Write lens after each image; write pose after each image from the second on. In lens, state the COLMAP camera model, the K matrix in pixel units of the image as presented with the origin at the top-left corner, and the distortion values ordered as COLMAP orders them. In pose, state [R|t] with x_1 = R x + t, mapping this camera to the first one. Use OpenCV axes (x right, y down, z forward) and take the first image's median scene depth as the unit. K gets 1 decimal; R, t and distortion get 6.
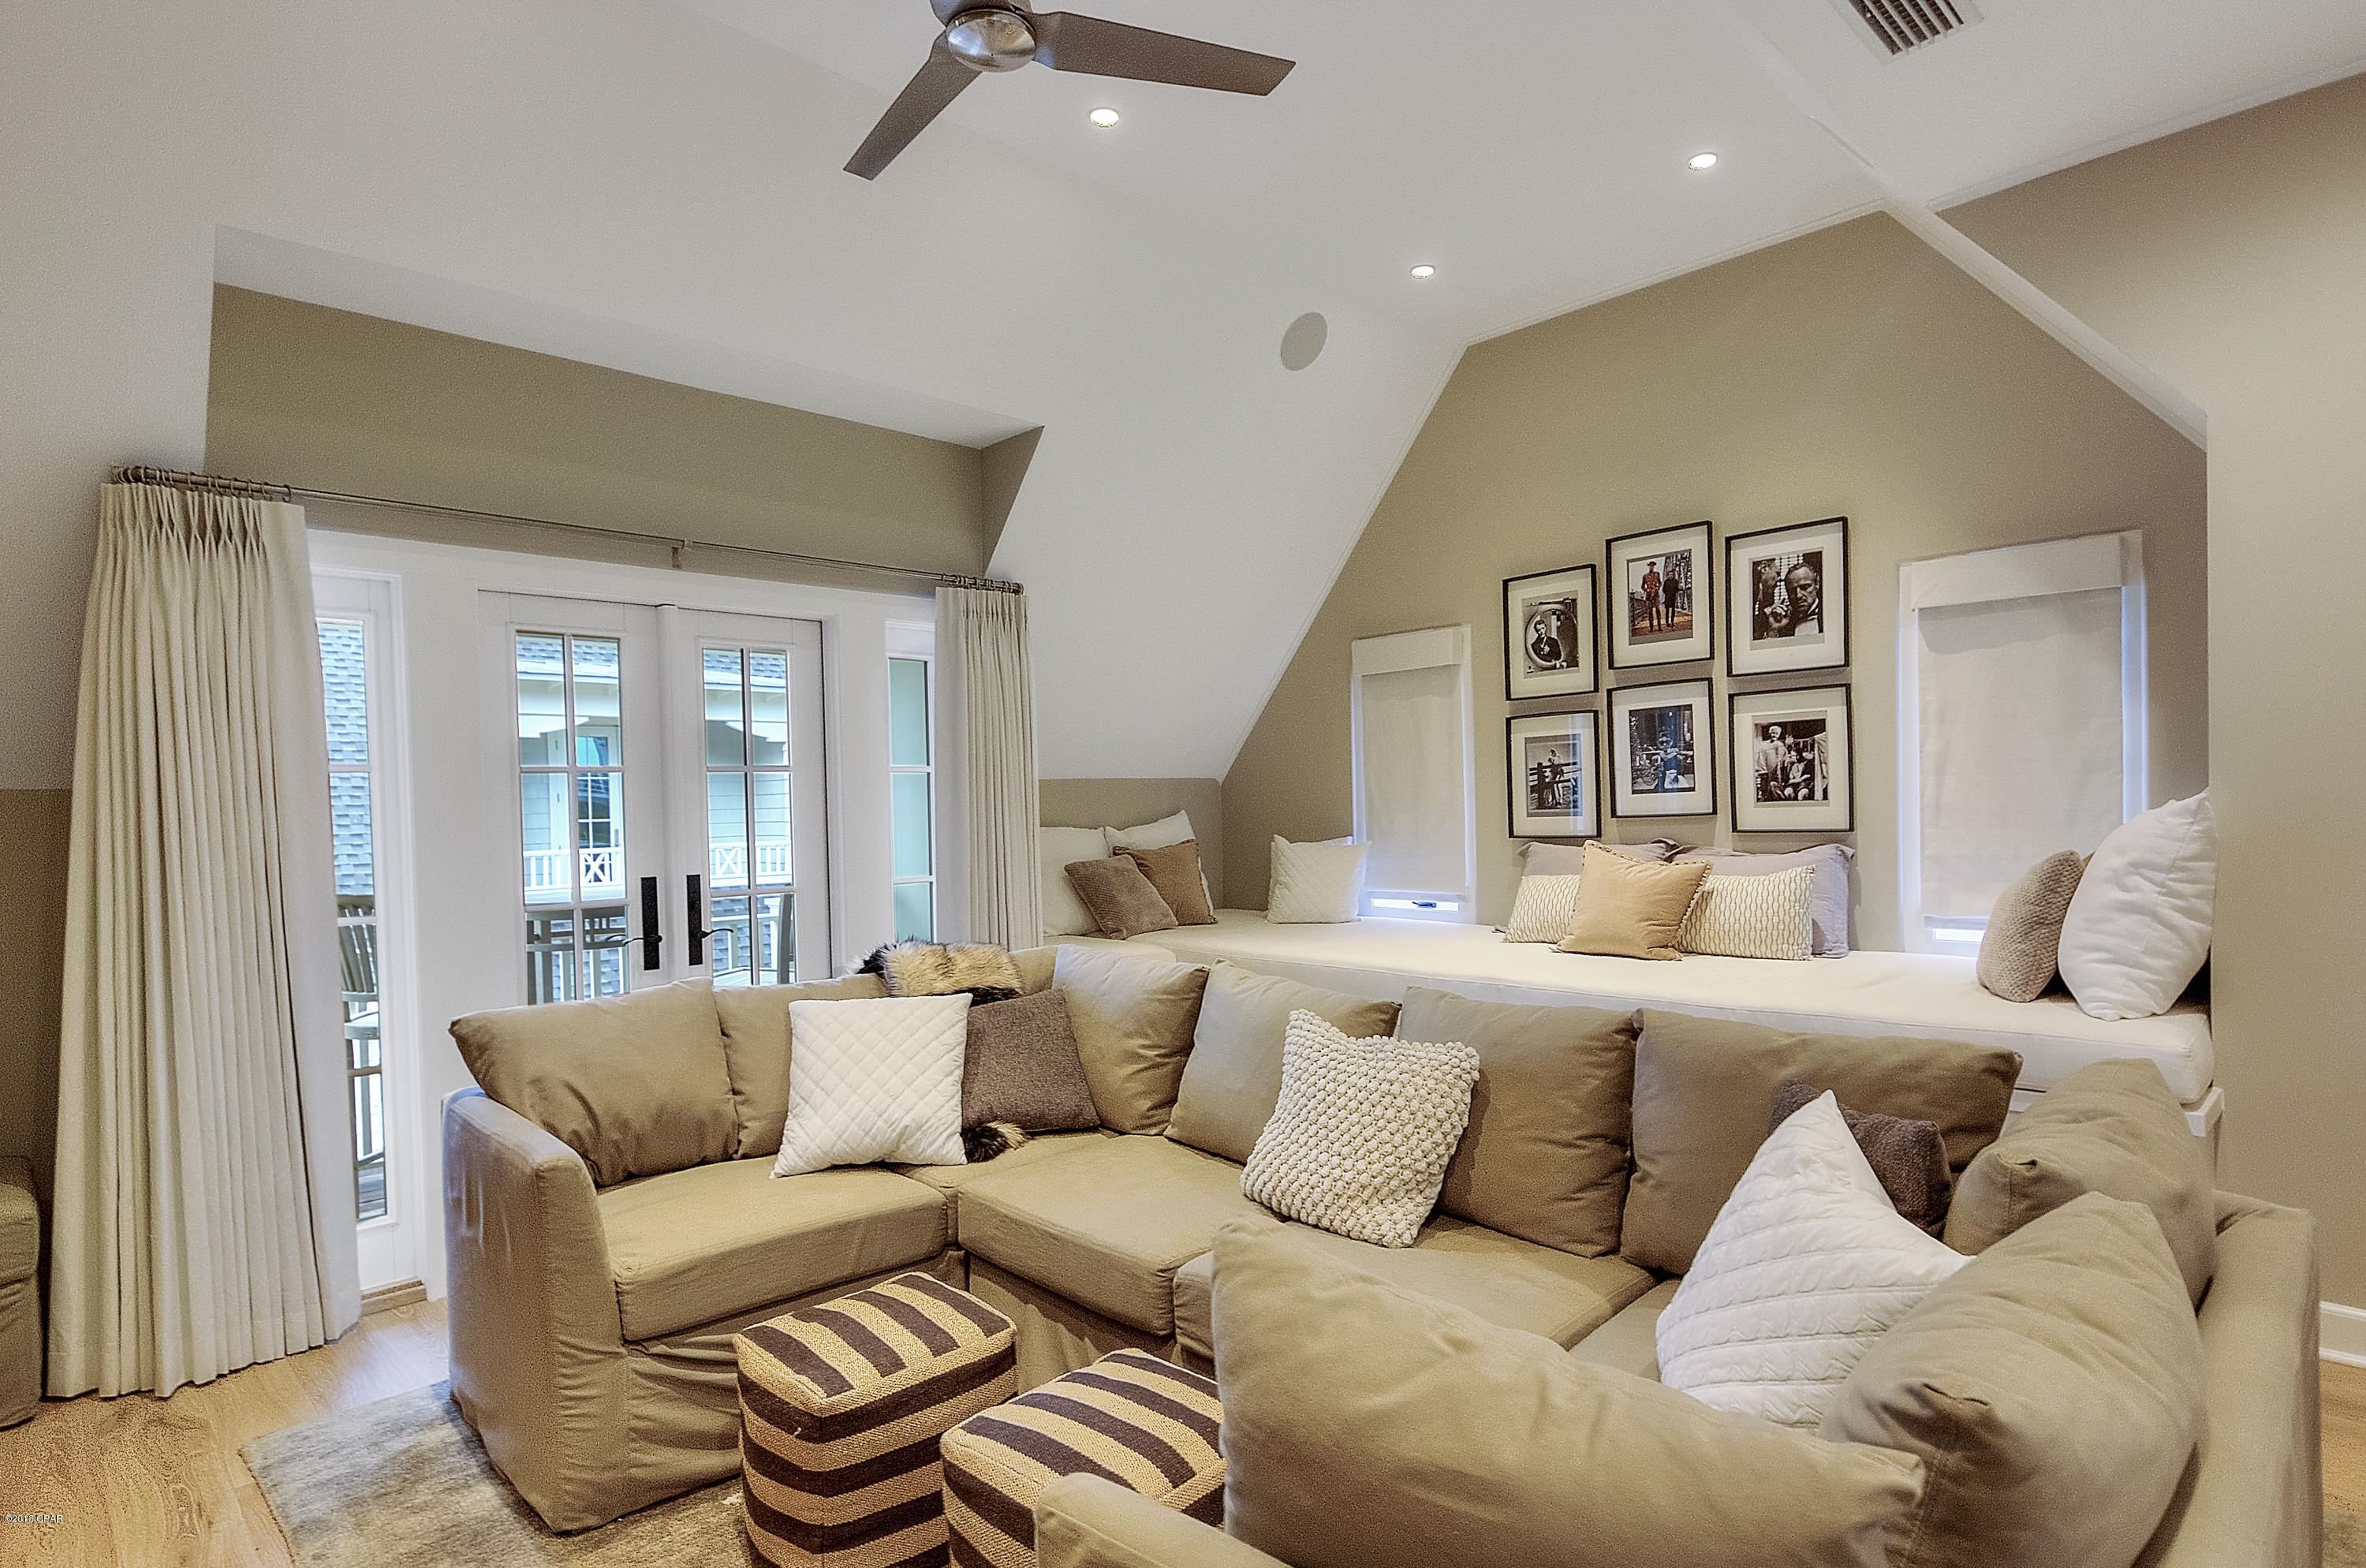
lens RADIAL K [[1263.2, 0, 1181.2], [0, 1263.2, 804.5], [0, 0, 1]] dist [0.057086, -0.029049]
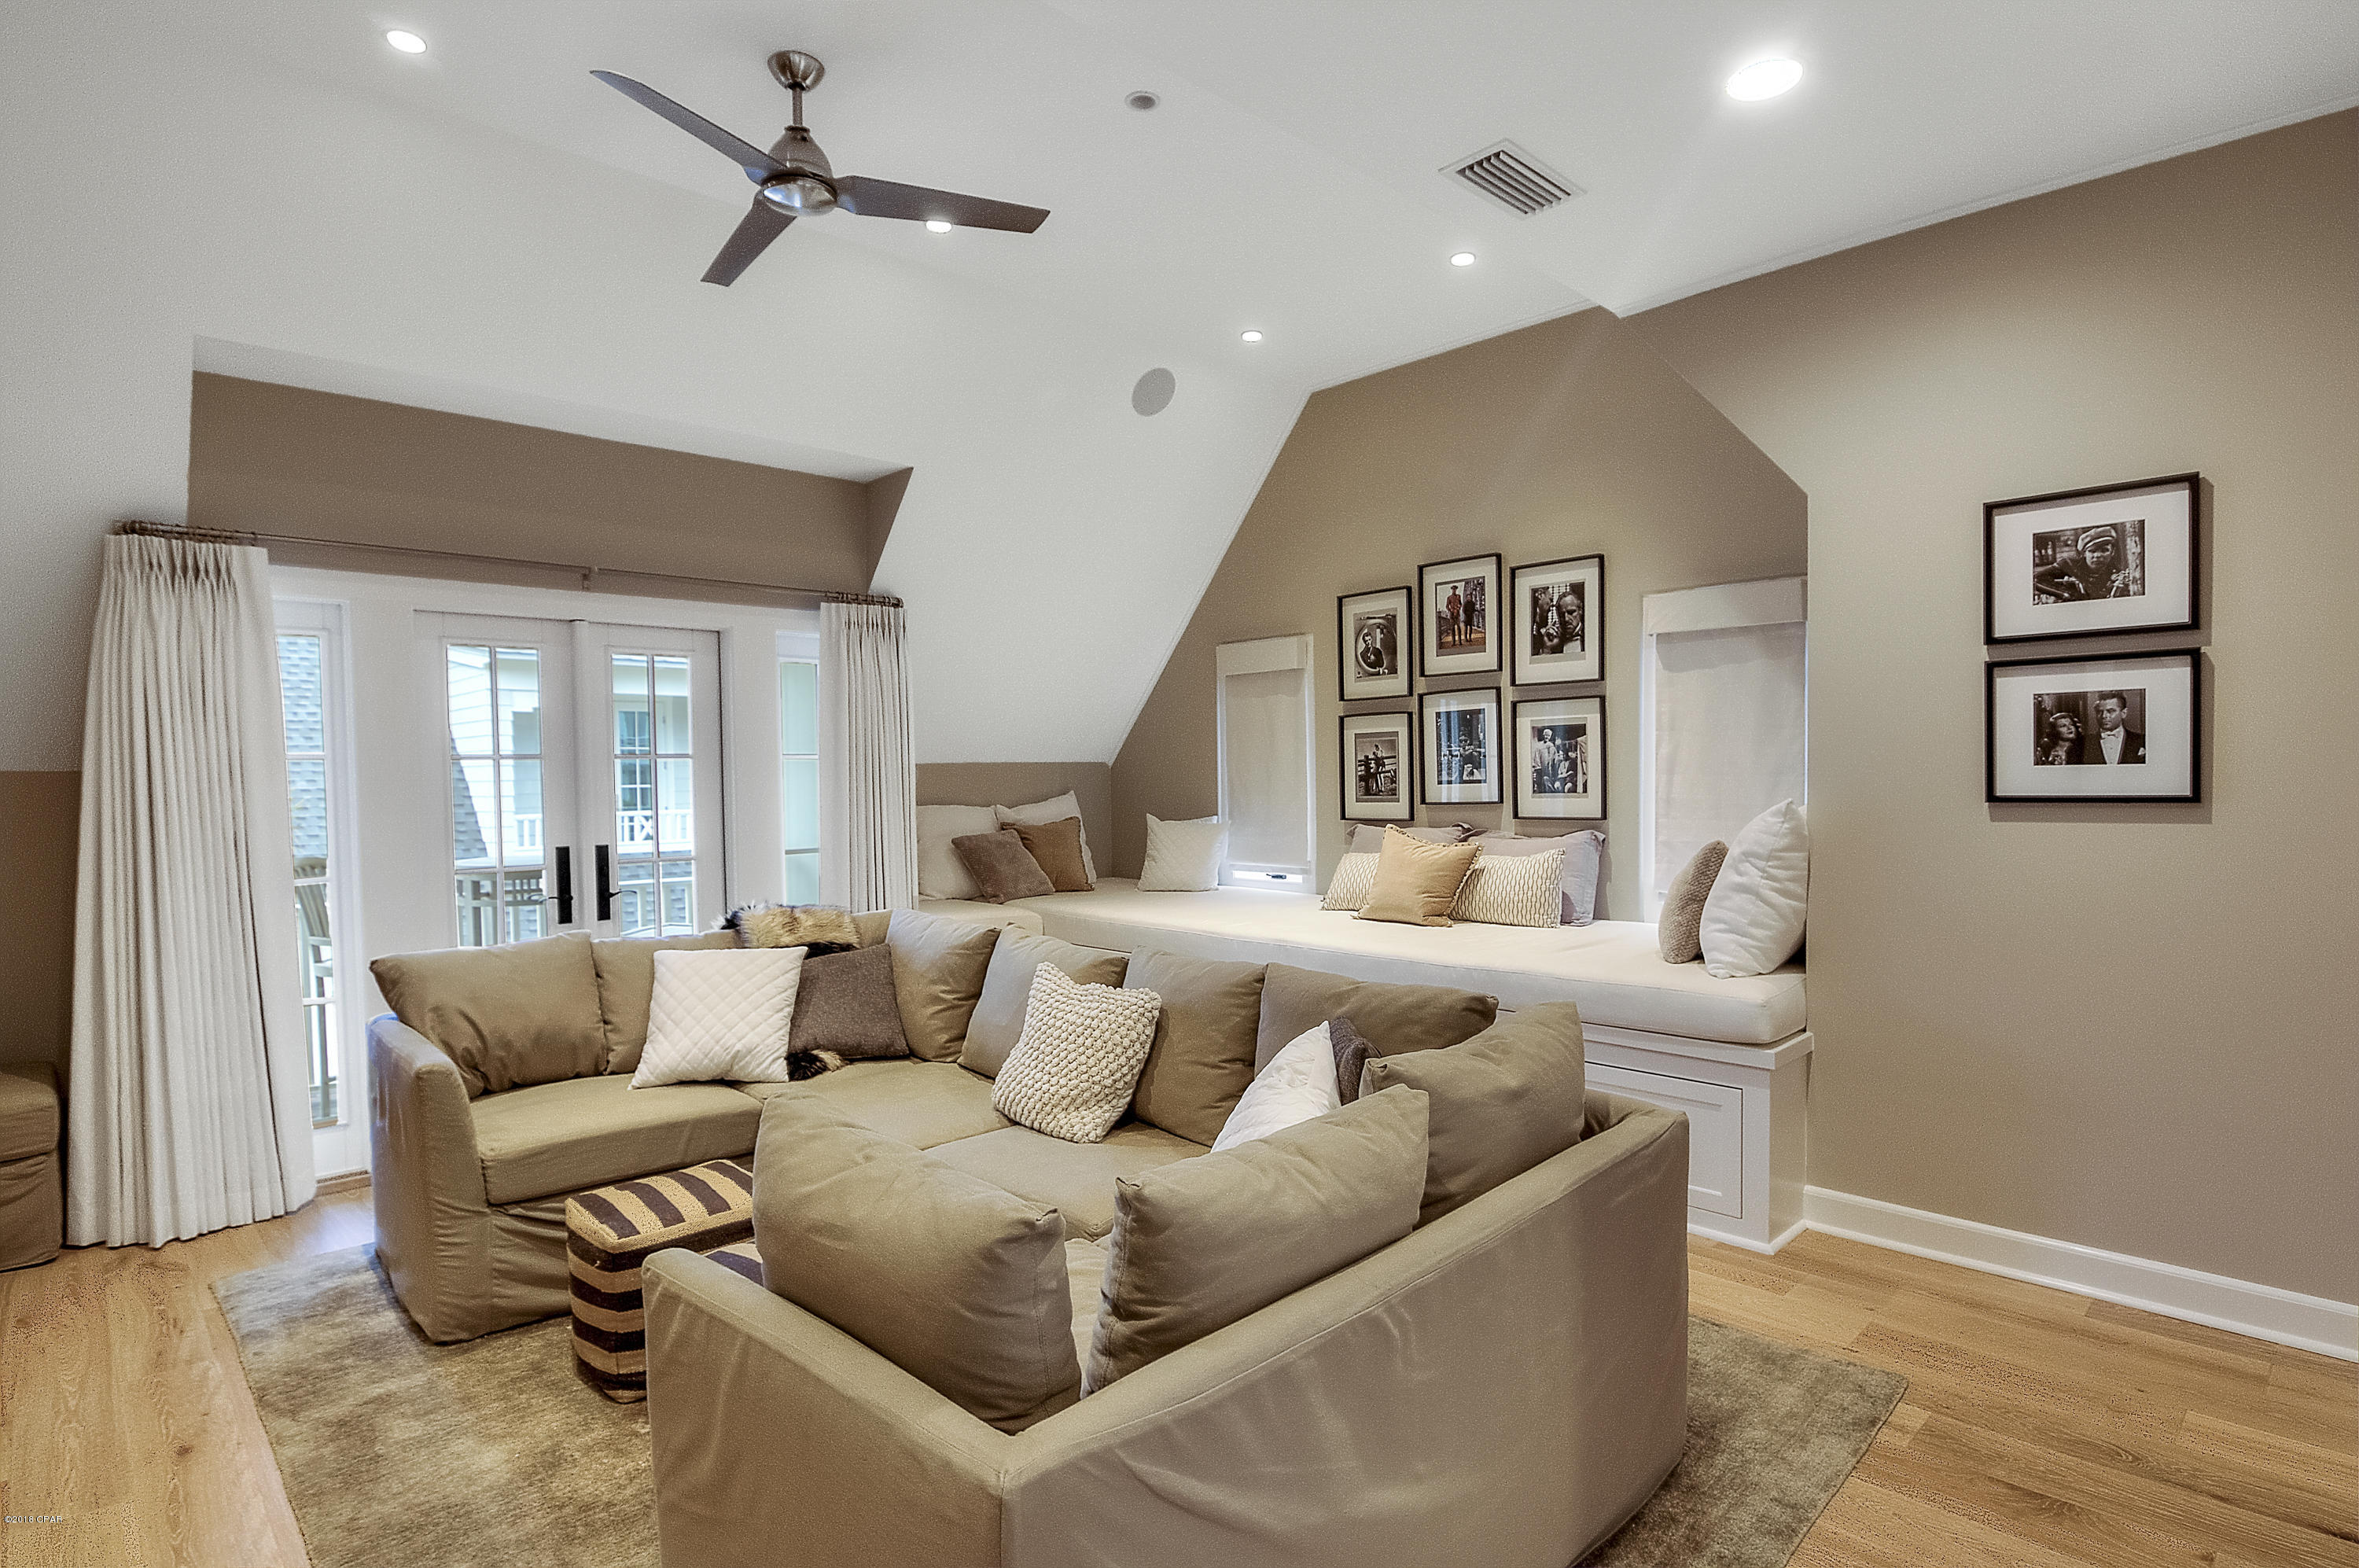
lens RADIAL K [[1211.8, 0, 1189.7], [0, 1211.8, 793.5], [0, 0, 1]] dist [0.022736, -0.017878]
pose [[0.999879, 0.014272, 0.006258, 0.207544], [-0.014376, 0.999752, 0.017012, -0.026649], [-0.006014, -0.017100, 0.999836, -0.189720]]
